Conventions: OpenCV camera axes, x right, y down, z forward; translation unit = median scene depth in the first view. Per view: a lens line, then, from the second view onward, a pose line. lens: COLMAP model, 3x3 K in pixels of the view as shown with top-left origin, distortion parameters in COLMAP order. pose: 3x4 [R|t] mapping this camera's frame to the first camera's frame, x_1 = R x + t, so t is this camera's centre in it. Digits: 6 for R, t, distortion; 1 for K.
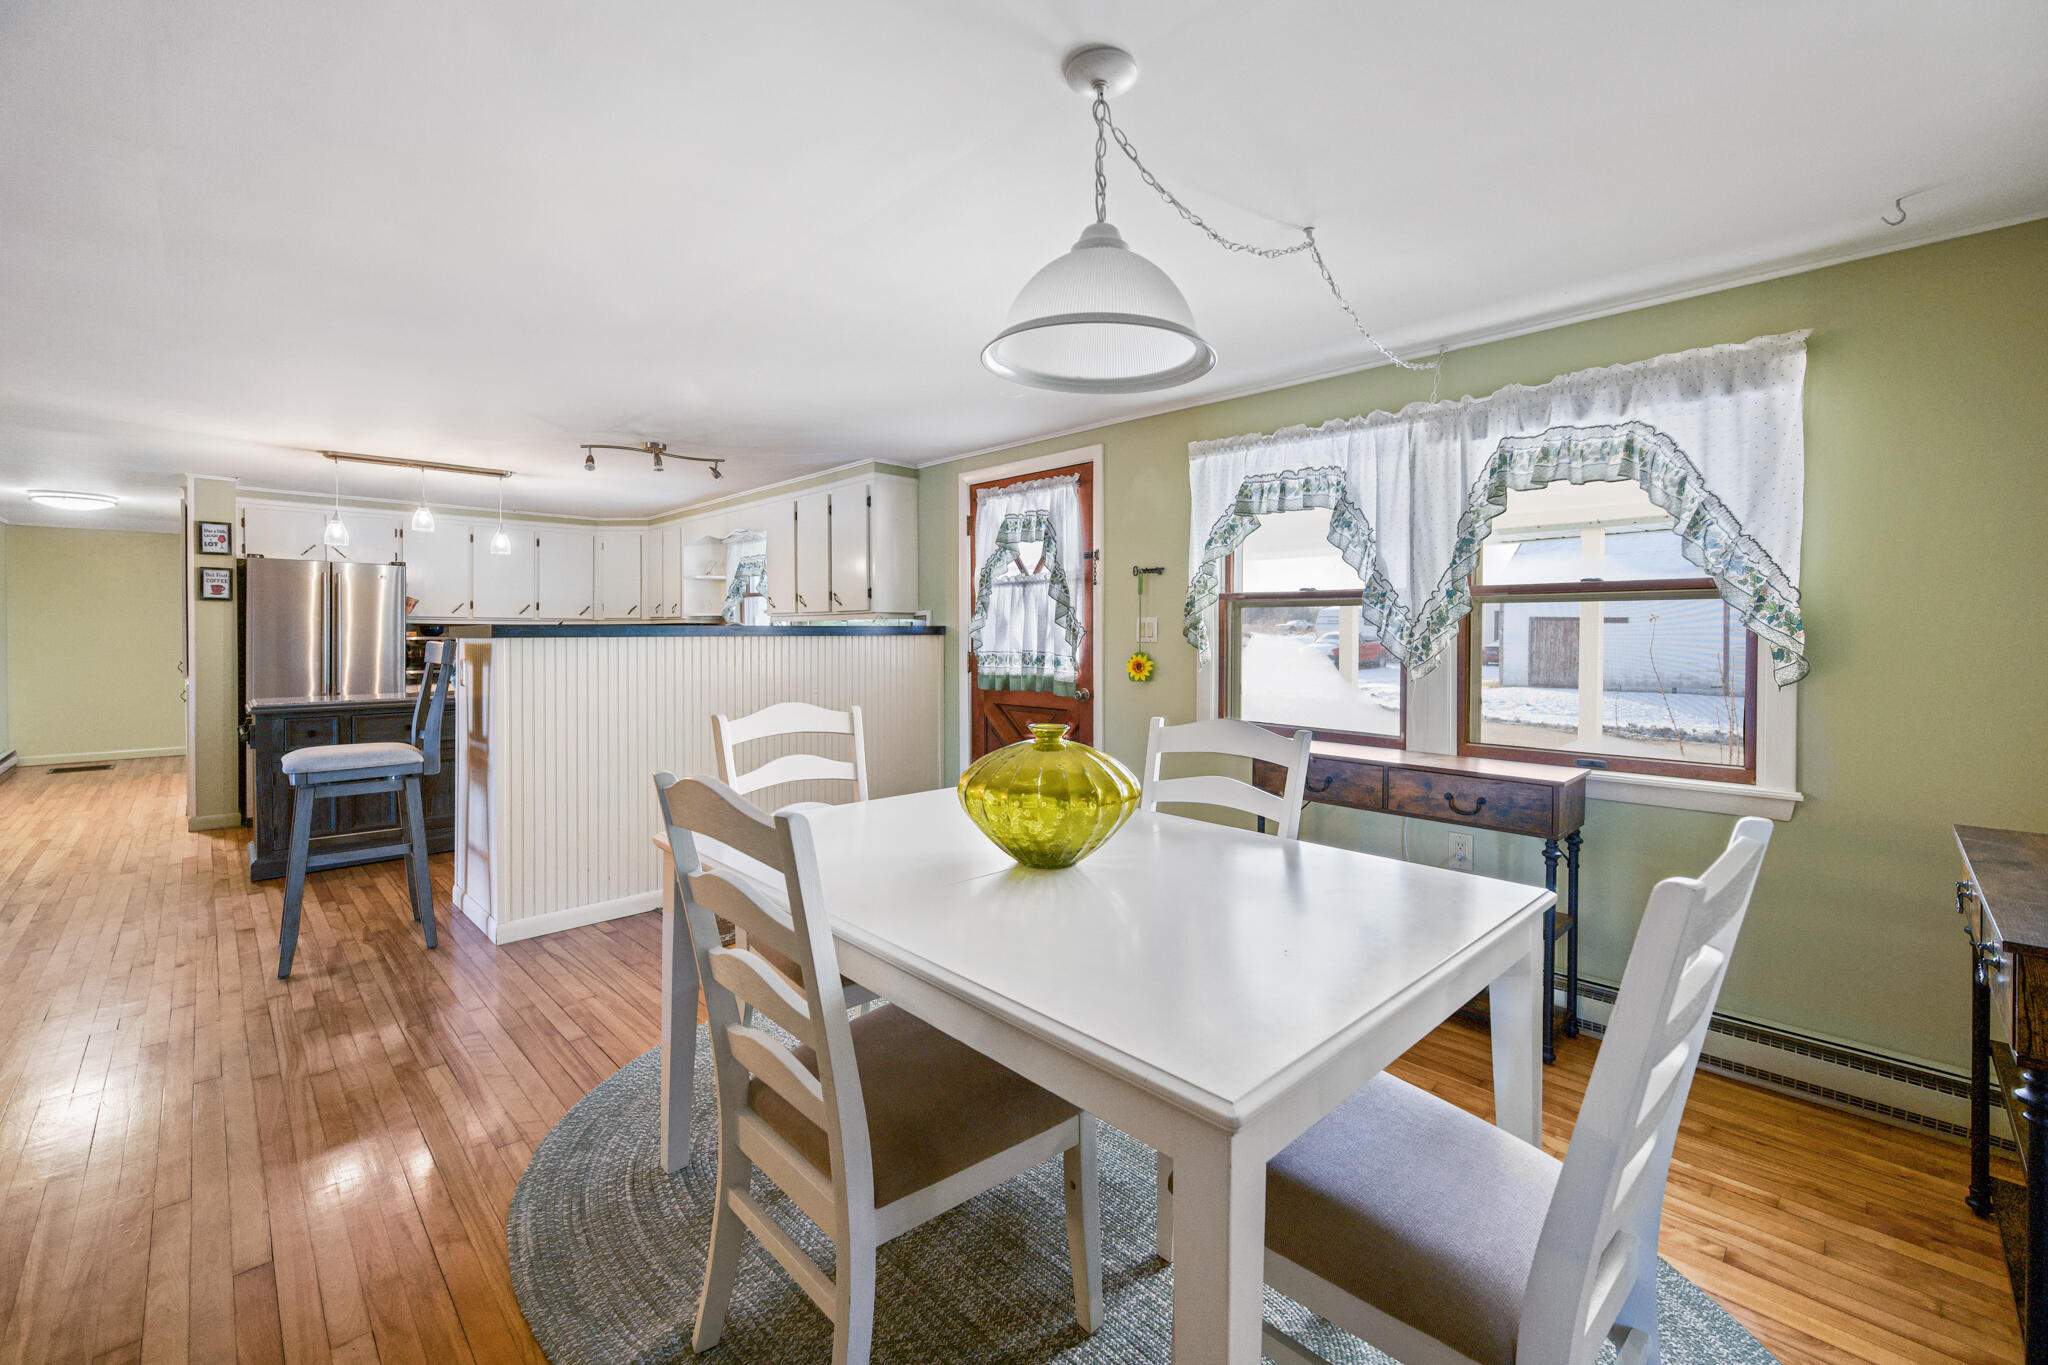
lens RADIAL K [[843.7, 0, 1007.8], [0, 843.7, 636.5], [0, 0, 1]] dist [0.001262, 0.000021]
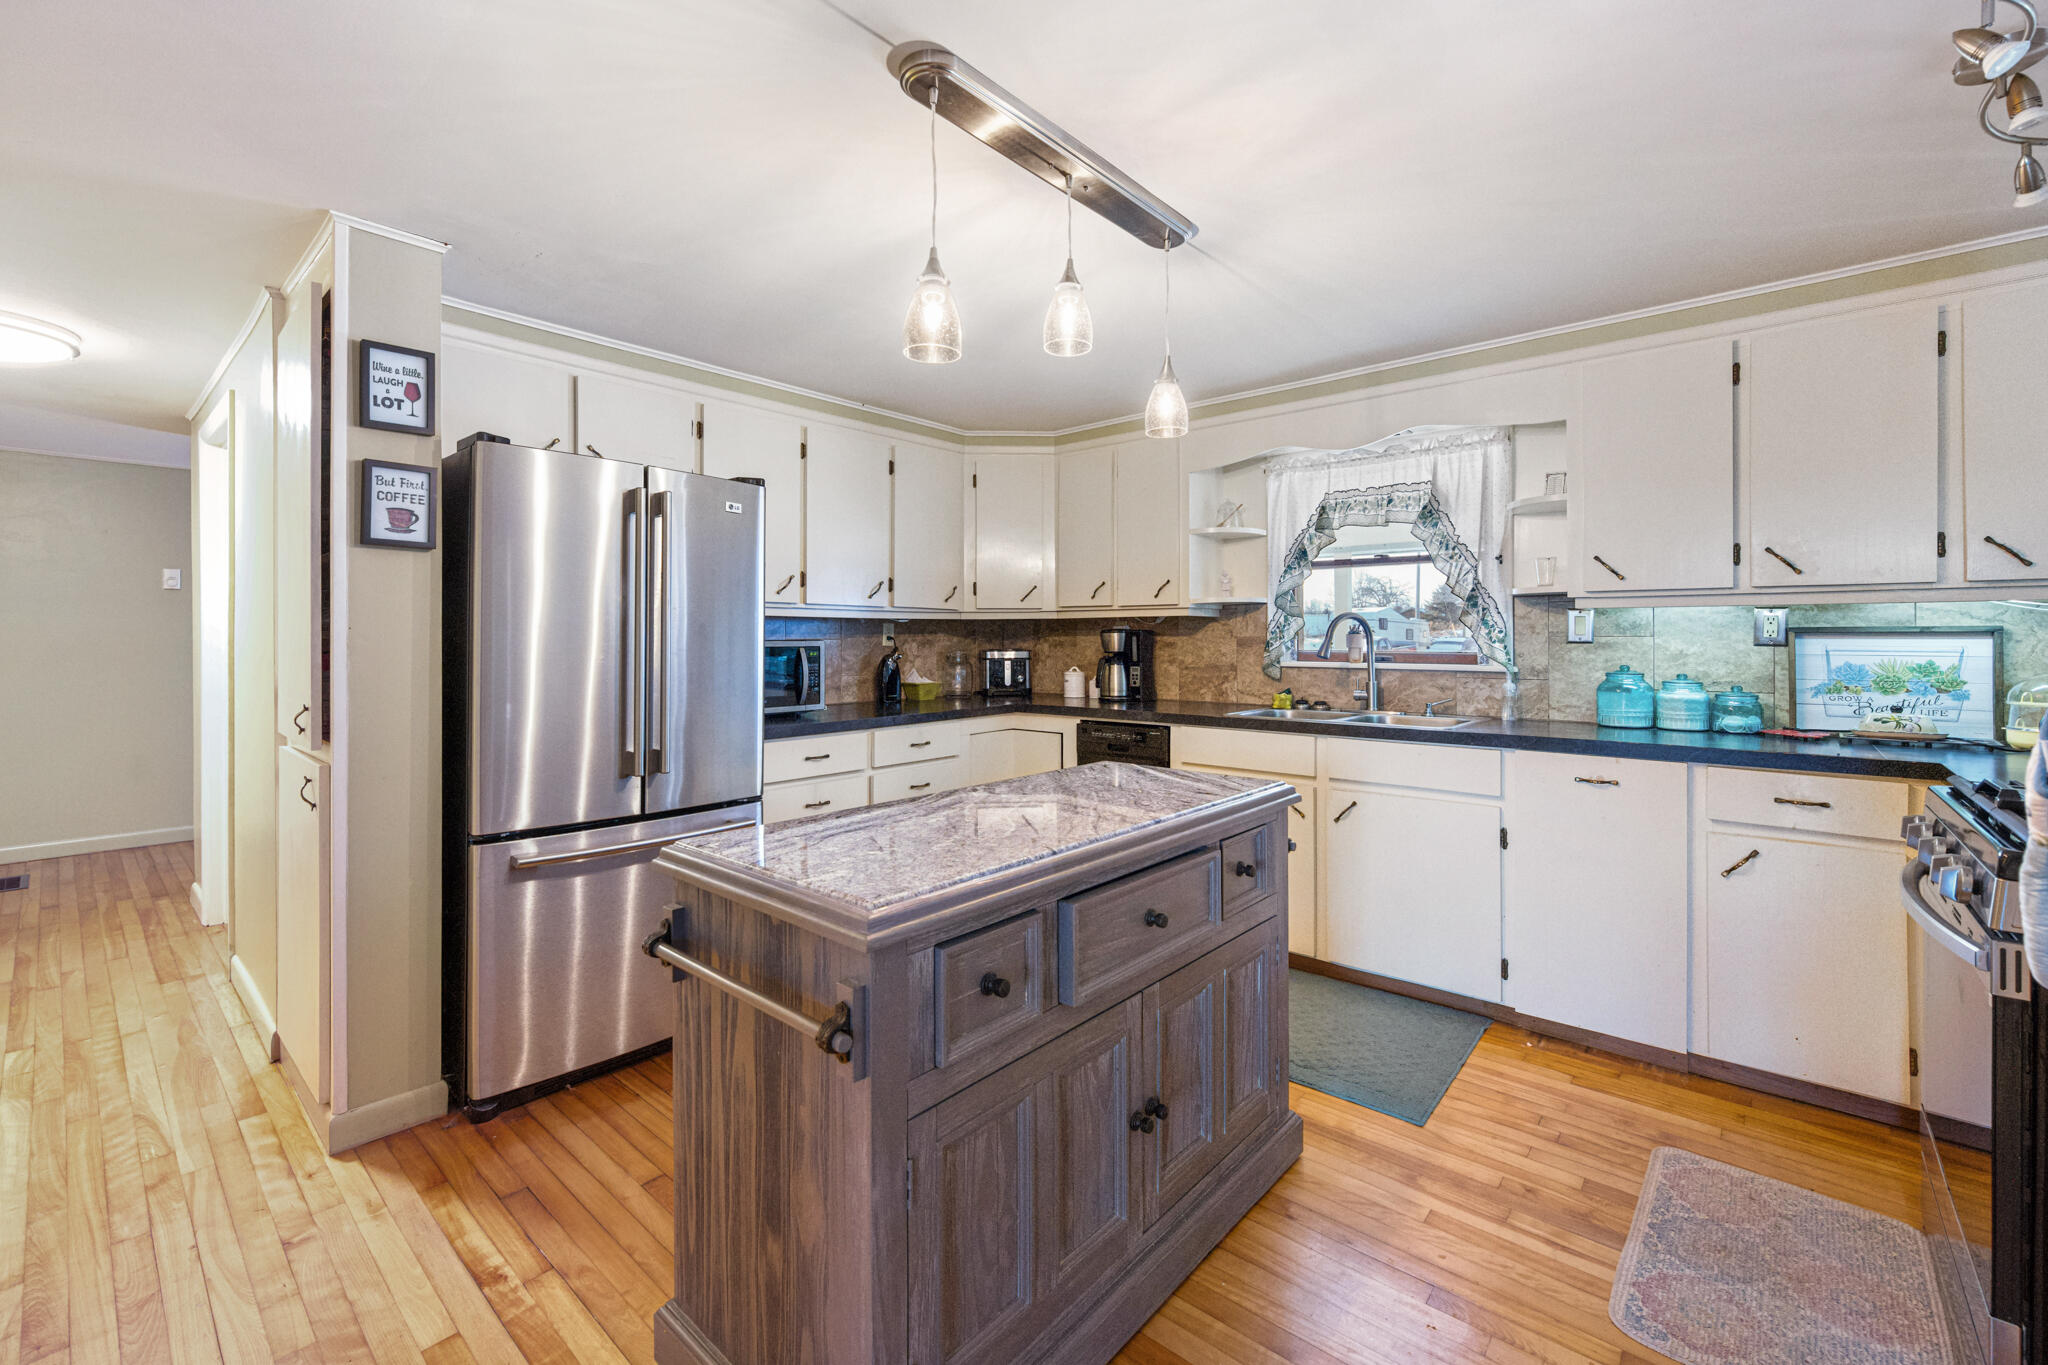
lens RADIAL K [[843.7, 0, 998.8], [0, 843.7, 632.4], [0, 0, 1]] dist [0.001262, 0.000021]
pose [[0.996907, 0.000268, 0.078593, -0.696244], [0.000422, 0.999961, -0.008768, -0.000199], [-0.078592, 0.008774, 0.996868, 0.593719]]
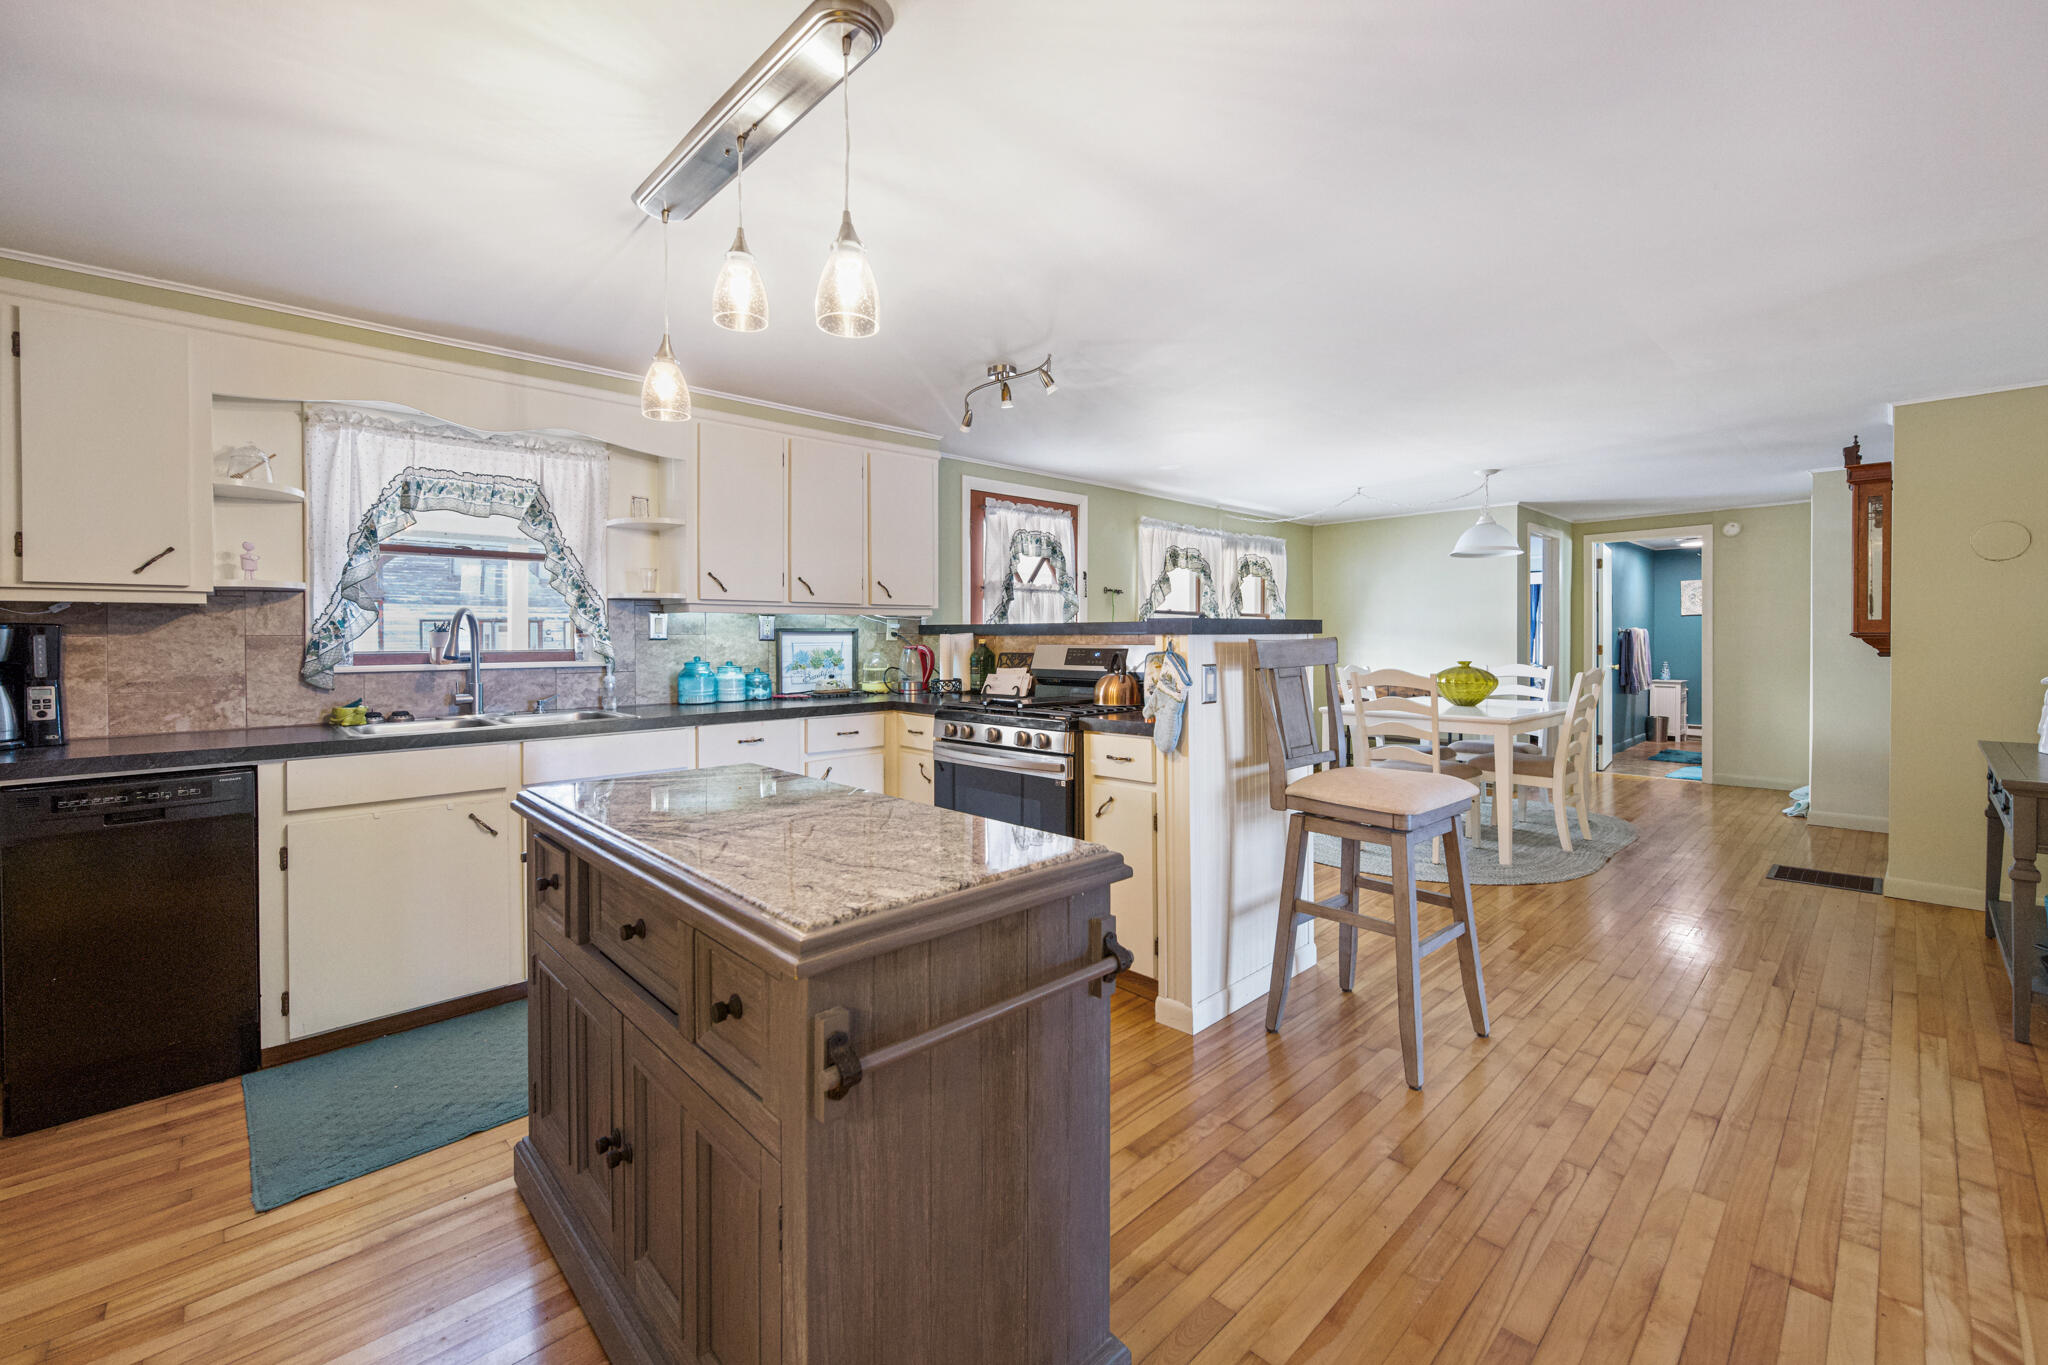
lens RADIAL K [[843.7, 0, 1010.4], [0, 843.7, 636.9], [0, 0, 1]] dist [0.001262, 0.000021]
pose [[0.004169, -0.001835, 0.999990, -1.099419], [0.007025, 0.999974, 0.001806, 0.000937], [-0.999967, 0.007017, 0.004182, 0.962750]]
